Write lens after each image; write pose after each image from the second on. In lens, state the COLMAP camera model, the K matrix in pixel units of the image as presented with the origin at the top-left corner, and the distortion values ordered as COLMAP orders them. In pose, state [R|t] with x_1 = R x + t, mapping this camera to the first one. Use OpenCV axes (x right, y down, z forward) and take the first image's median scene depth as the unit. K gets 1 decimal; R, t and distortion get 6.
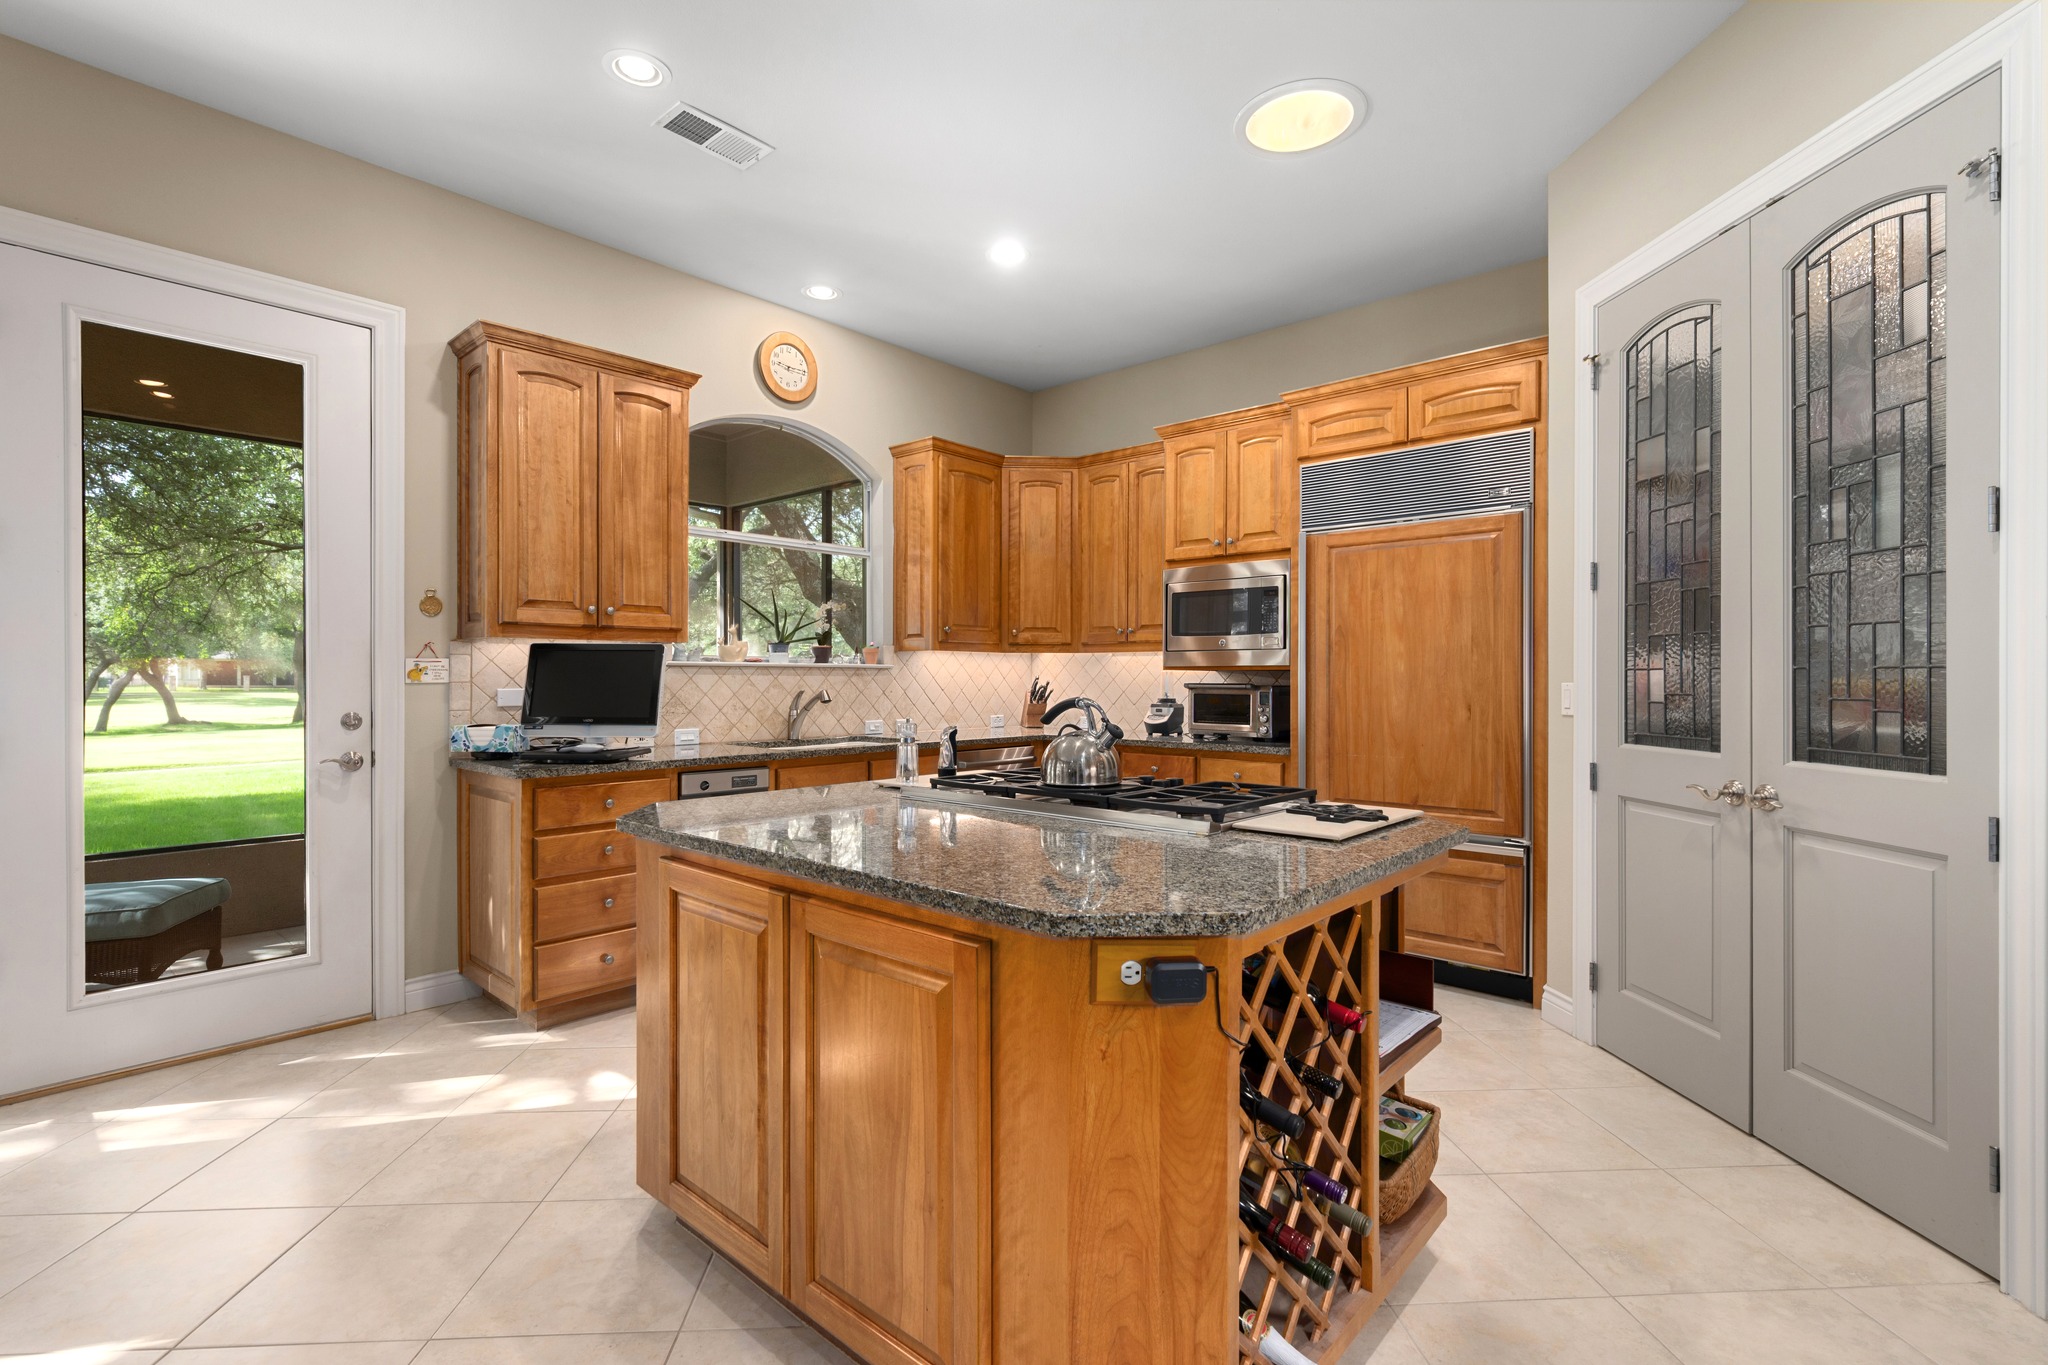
lens RADIAL K [[941.2, 0, 1029.8], [0, 941.2, 679.3], [0, 0, 1]] dist [-0.003174, -0.000280]
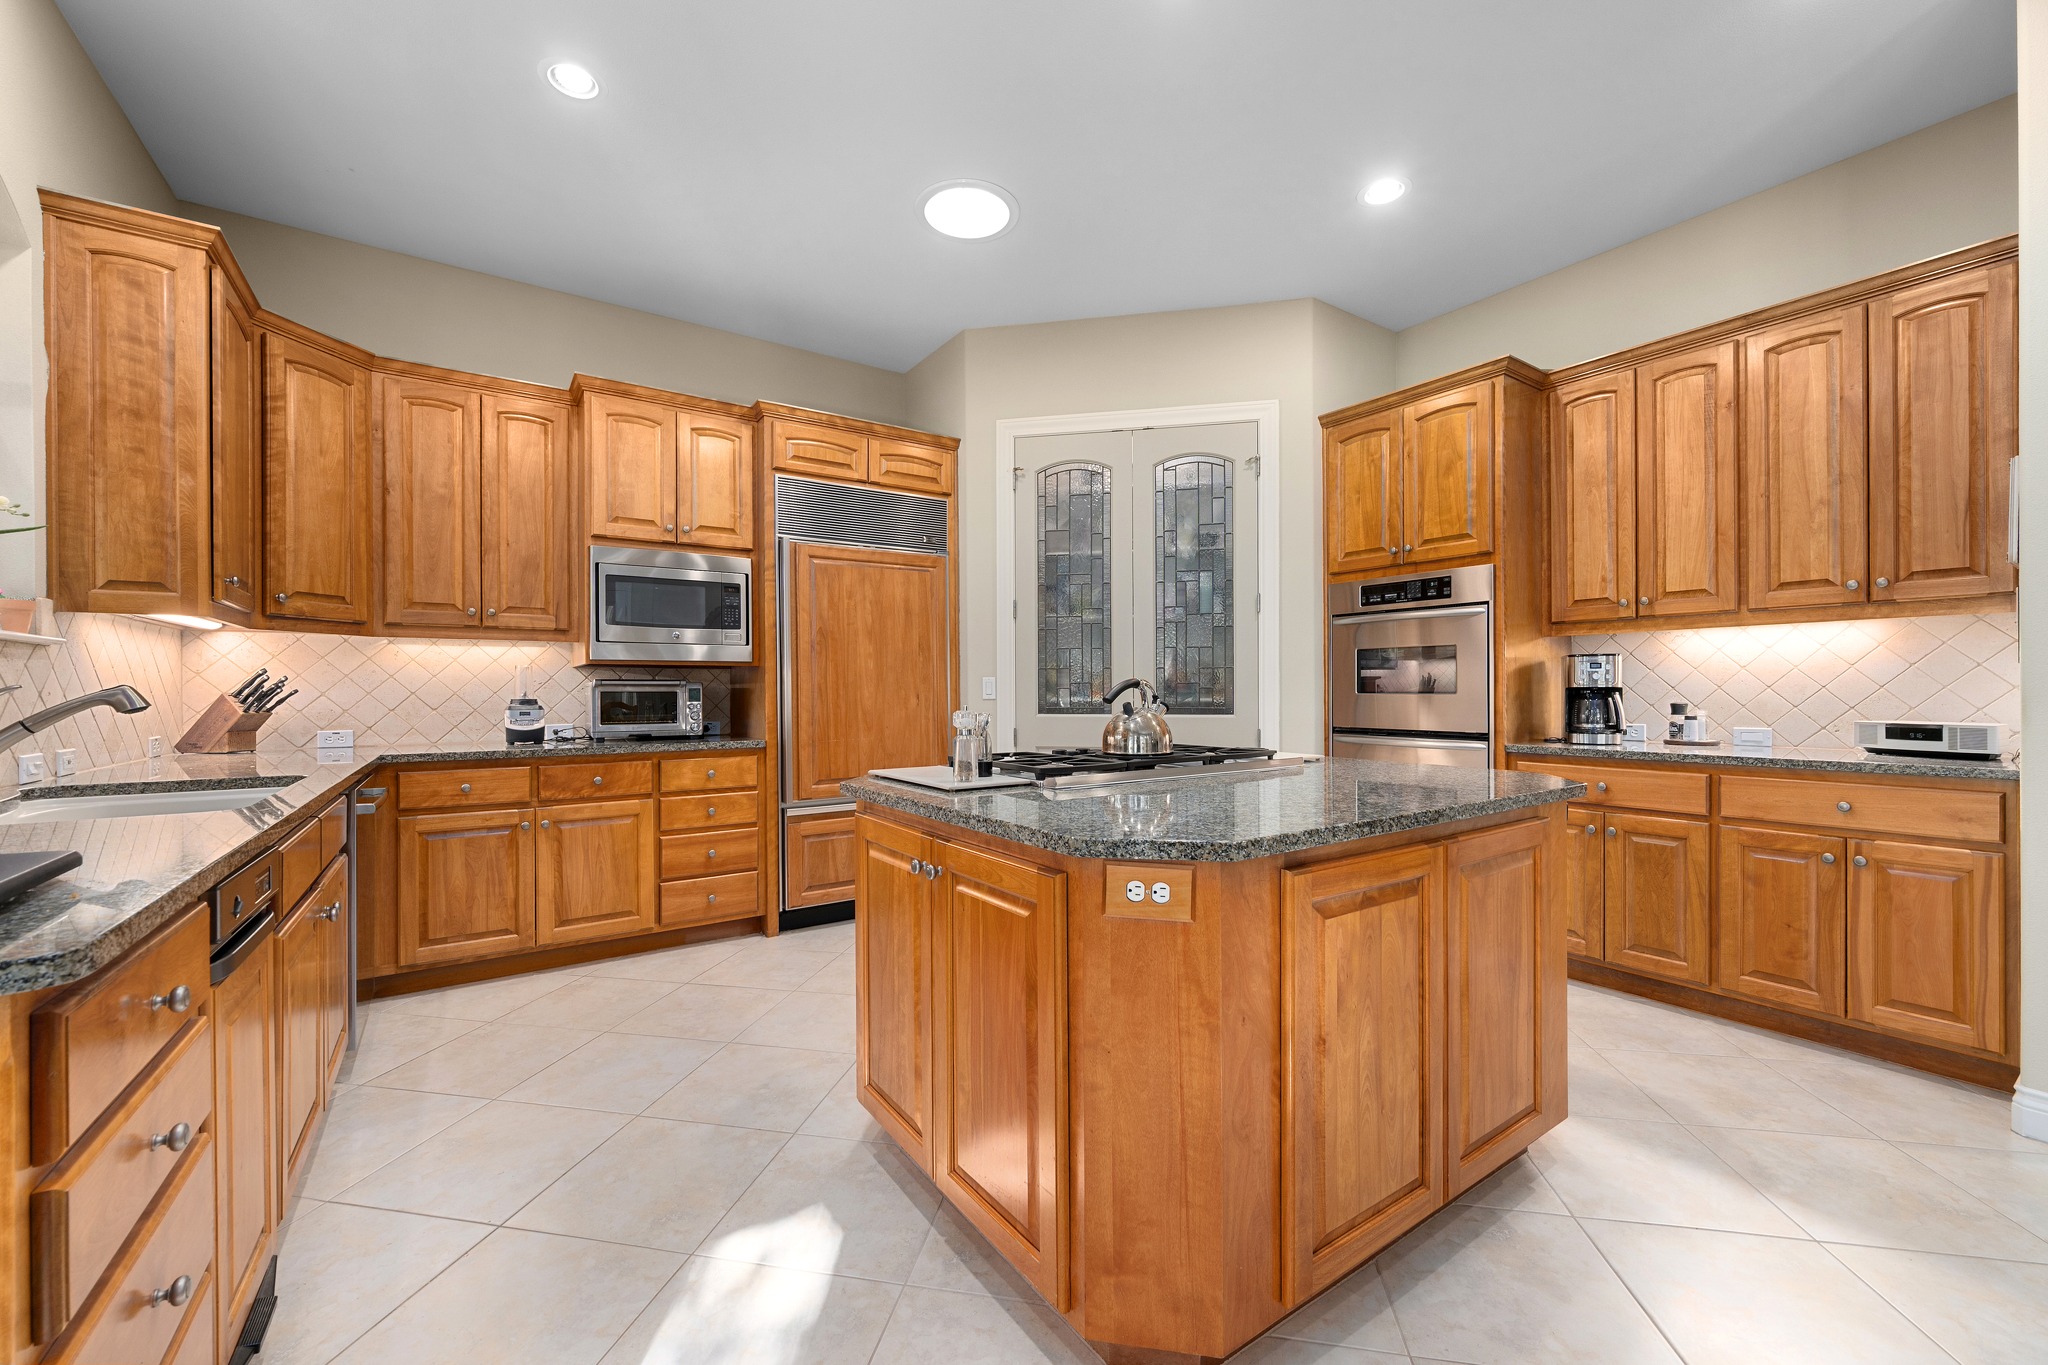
lens RADIAL K [[801.0, 0, 1026.3], [0, 801.0, 689.8], [0, 0, 1]] dist [0.000511, 0.000479]
pose [[0.244395, -0.003498, 0.969669, -0.533308], [0.005850, 0.999981, 0.002133, 0.017050], [-0.969658, 0.005151, 0.244411, 0.510254]]
